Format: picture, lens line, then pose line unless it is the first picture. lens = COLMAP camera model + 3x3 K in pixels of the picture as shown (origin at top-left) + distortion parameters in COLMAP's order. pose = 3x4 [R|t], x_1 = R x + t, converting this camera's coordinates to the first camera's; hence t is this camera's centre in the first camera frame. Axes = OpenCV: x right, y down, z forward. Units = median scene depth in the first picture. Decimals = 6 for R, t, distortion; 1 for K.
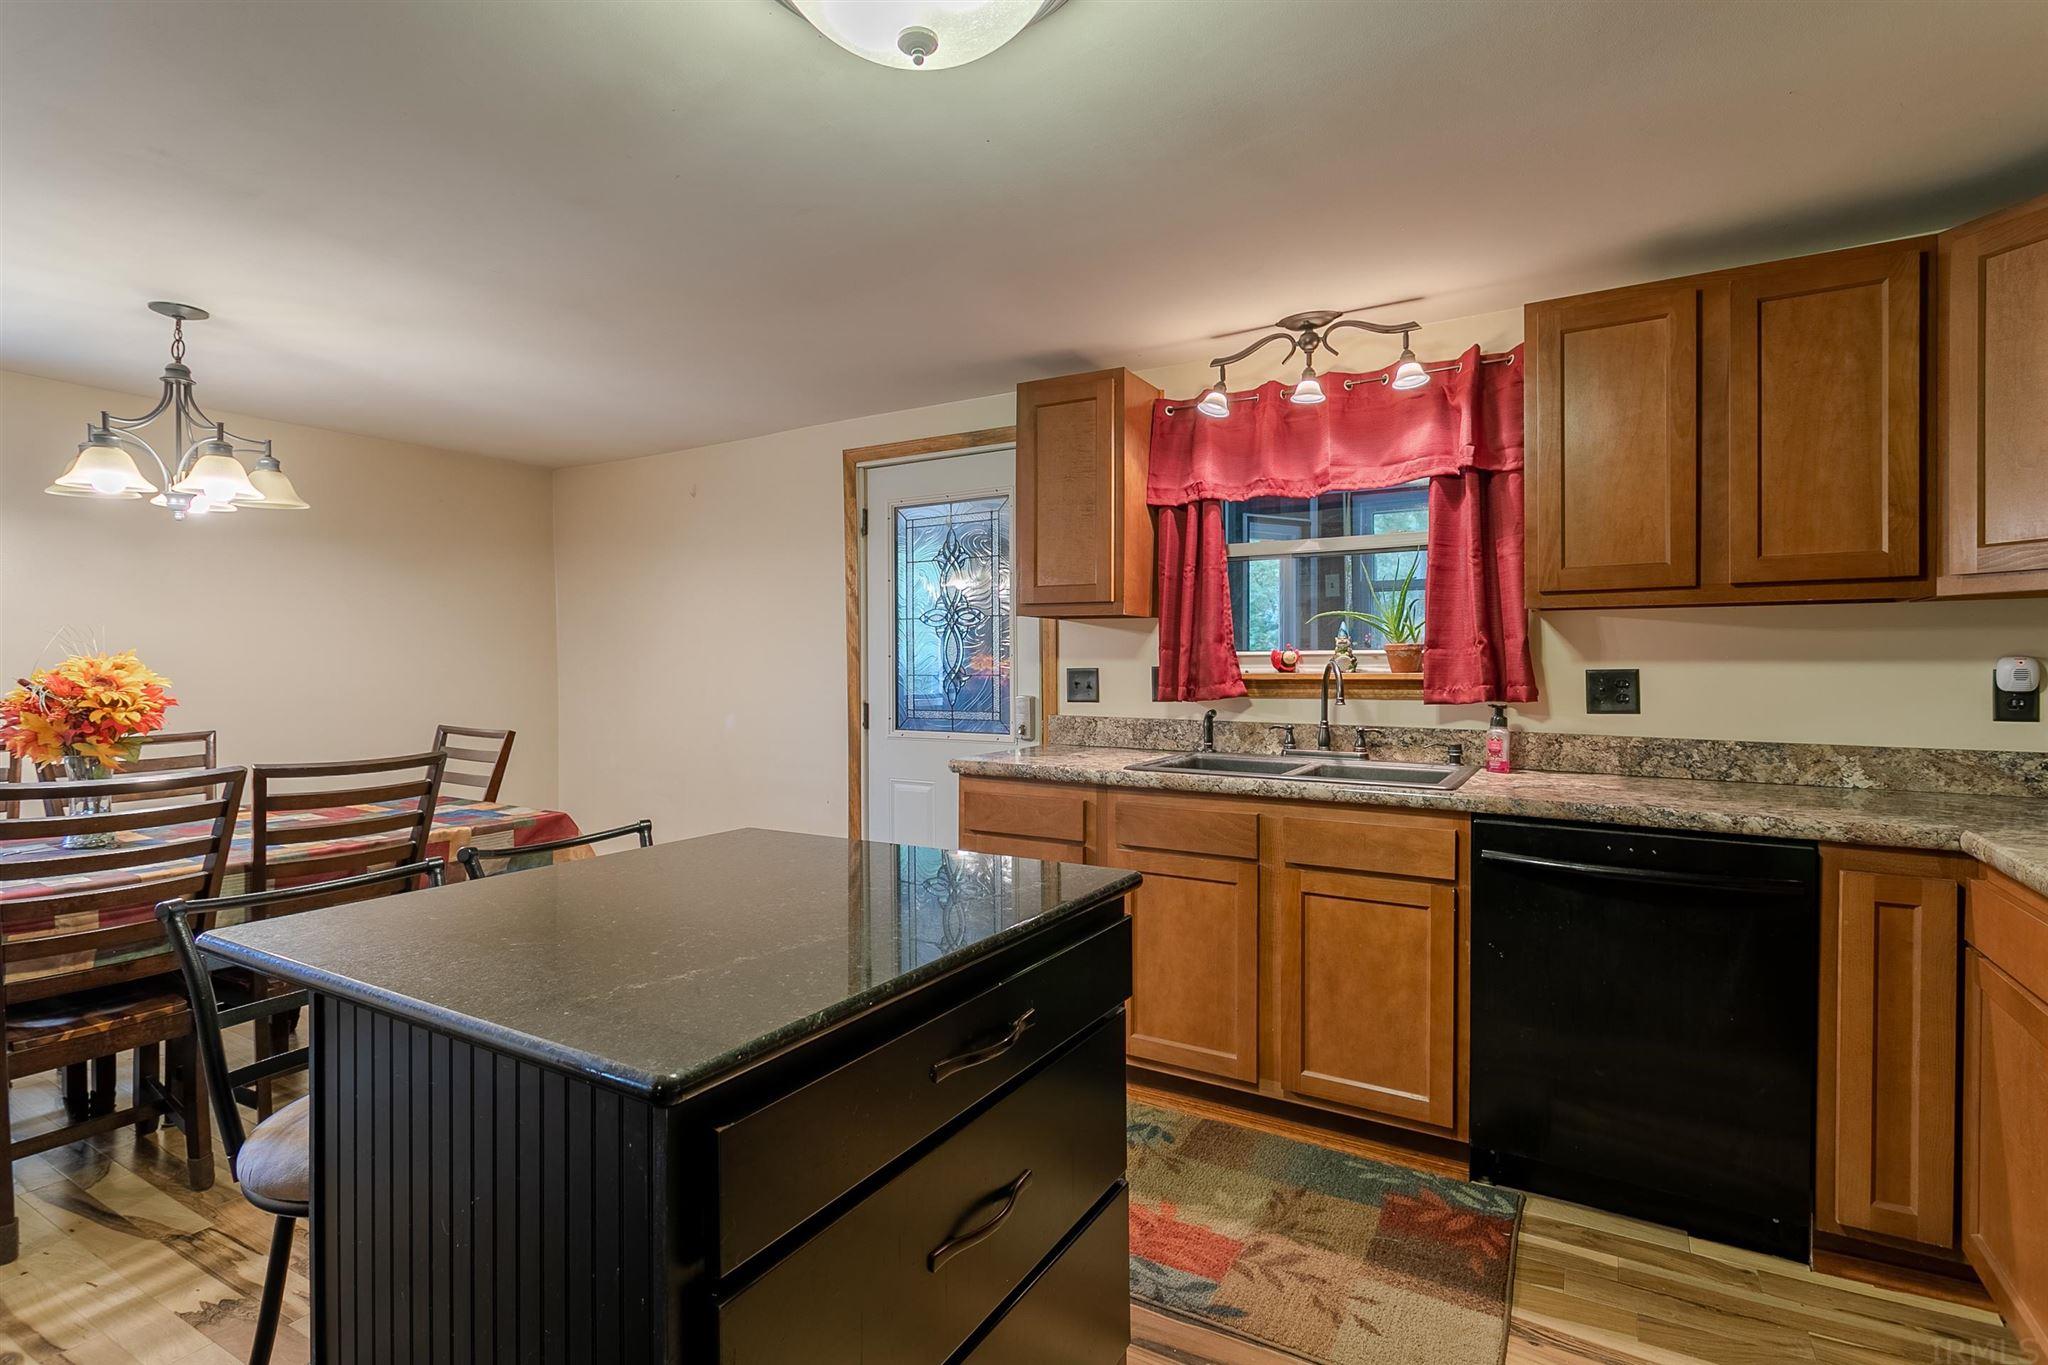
lens RADIAL K [[963.9, 0, 1042.5], [0, 963.9, 672.4], [0, 0, 1]] dist [0.001736, -0.001108]
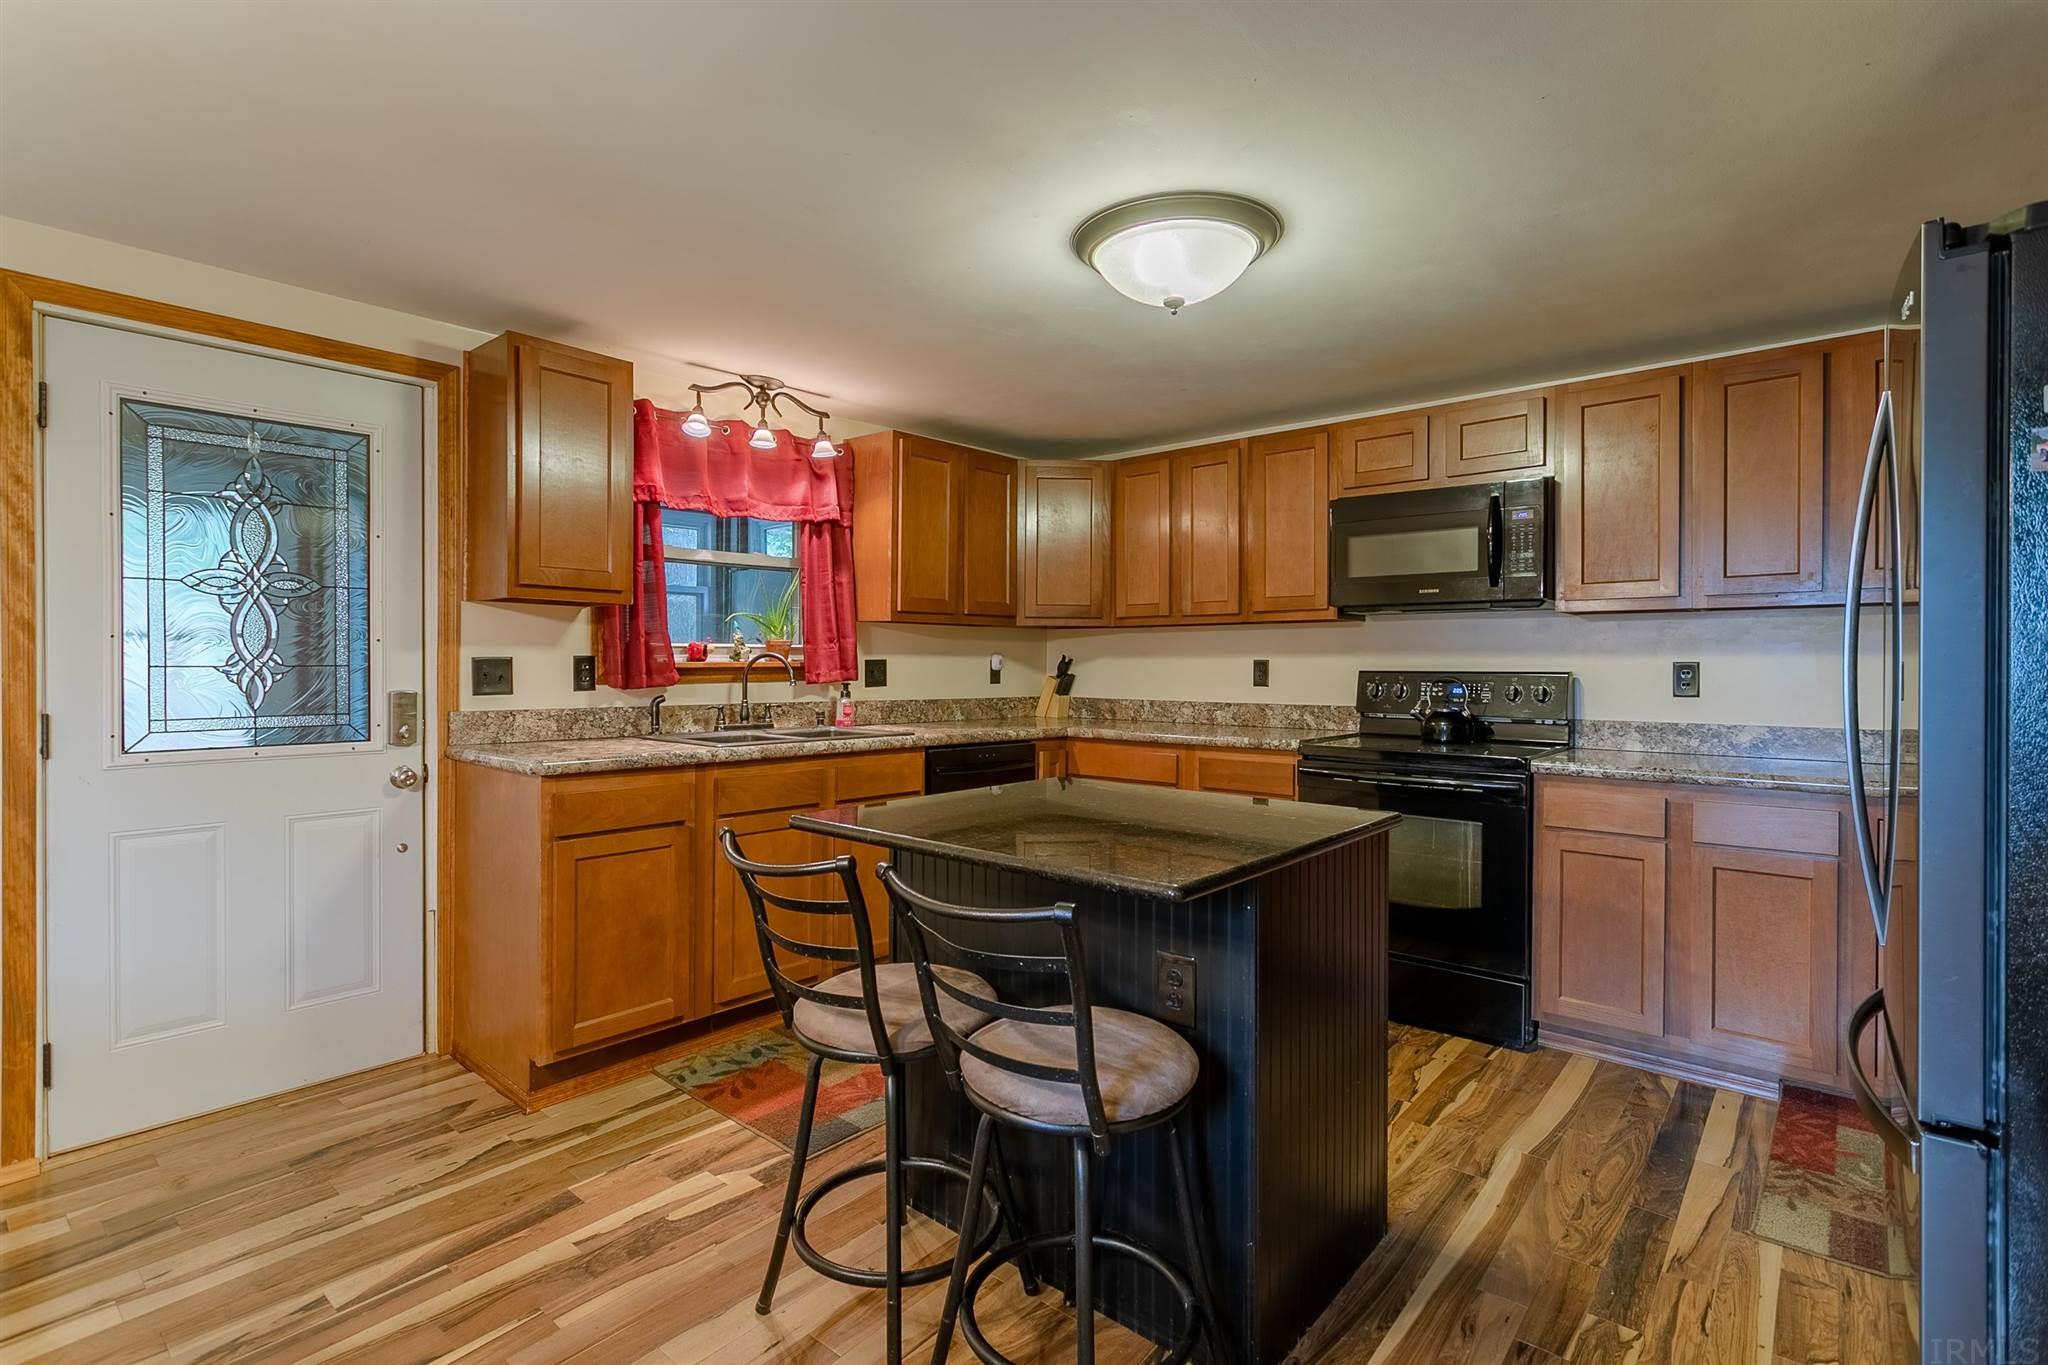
lens RADIAL K [[963.9, 0, 997.4], [0, 963.9, 669.5], [0, 0, 1]] dist [0.001736, -0.001108]
pose [[0.202446, -0.005970, 0.979275, -0.892401], [0.004709, 0.999976, 0.005122, 0.005953], [-0.979282, 0.003575, 0.202470, 0.440348]]
